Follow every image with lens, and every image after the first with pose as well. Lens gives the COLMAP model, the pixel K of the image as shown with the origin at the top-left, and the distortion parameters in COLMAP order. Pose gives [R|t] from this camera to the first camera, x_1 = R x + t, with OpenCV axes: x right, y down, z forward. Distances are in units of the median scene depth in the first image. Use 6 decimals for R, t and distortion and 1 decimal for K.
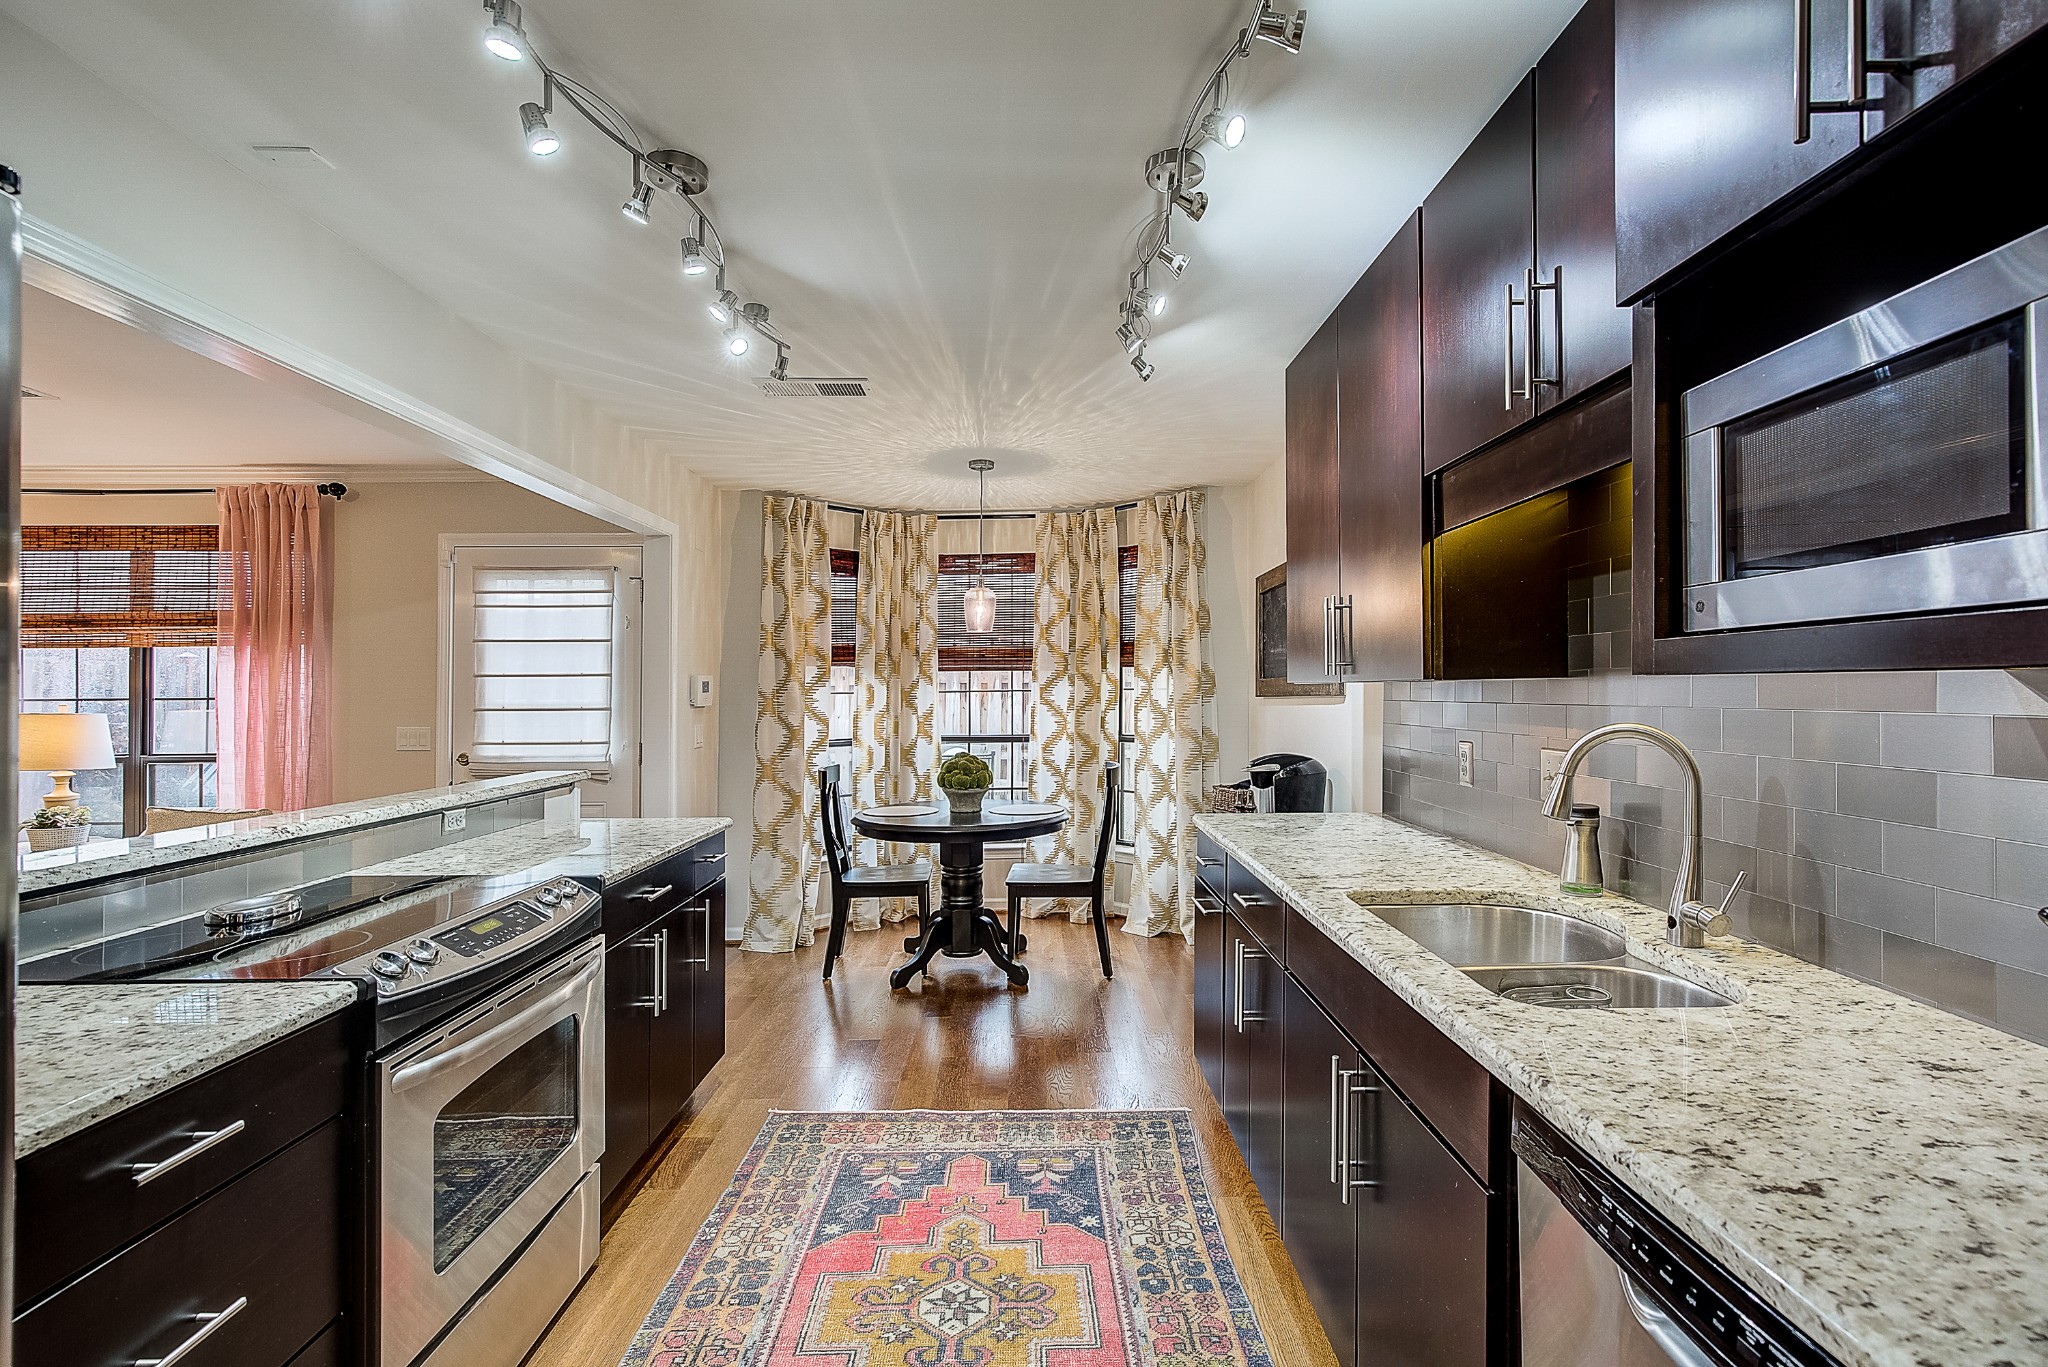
lens RADIAL K [[925.7, 0, 1044.5], [0, 925.7, 680.3], [0, 0, 1]] dist [-0.002422, 0.001423]
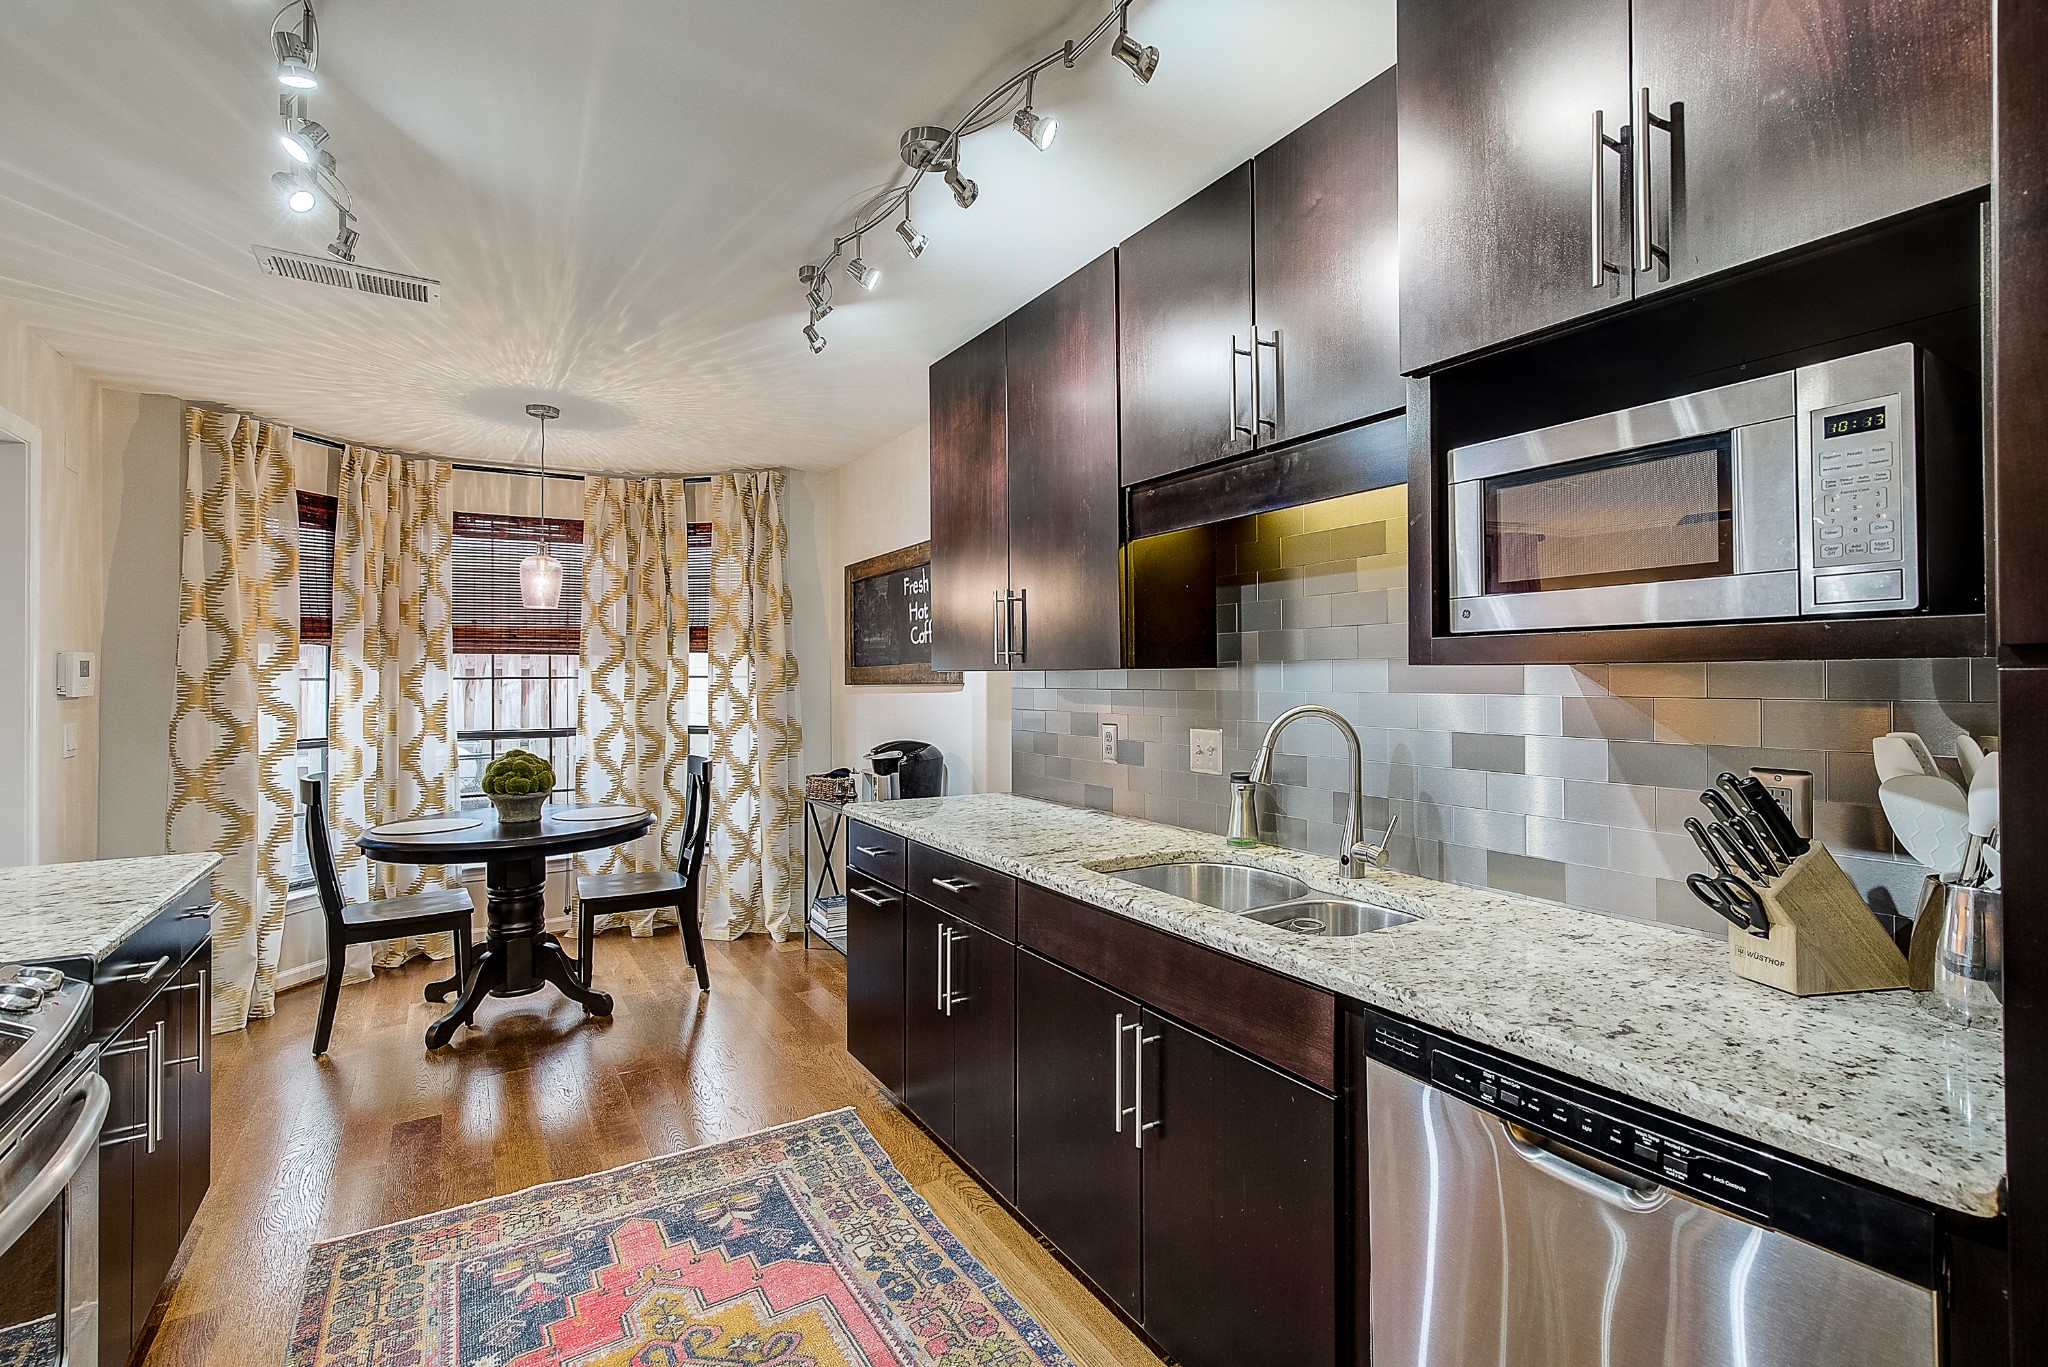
lens RADIAL K [[918.3, 0, 1028.2], [0, 918.3, 665.6], [0, 0, 1]] dist [-0.002688, 0.000687]
pose [[0.854071, 0.013420, 0.519983, -0.126047], [-0.010741, 0.999909, -0.008164, 0.002913], [-0.520045, 0.001387, 0.854138, 0.050840]]
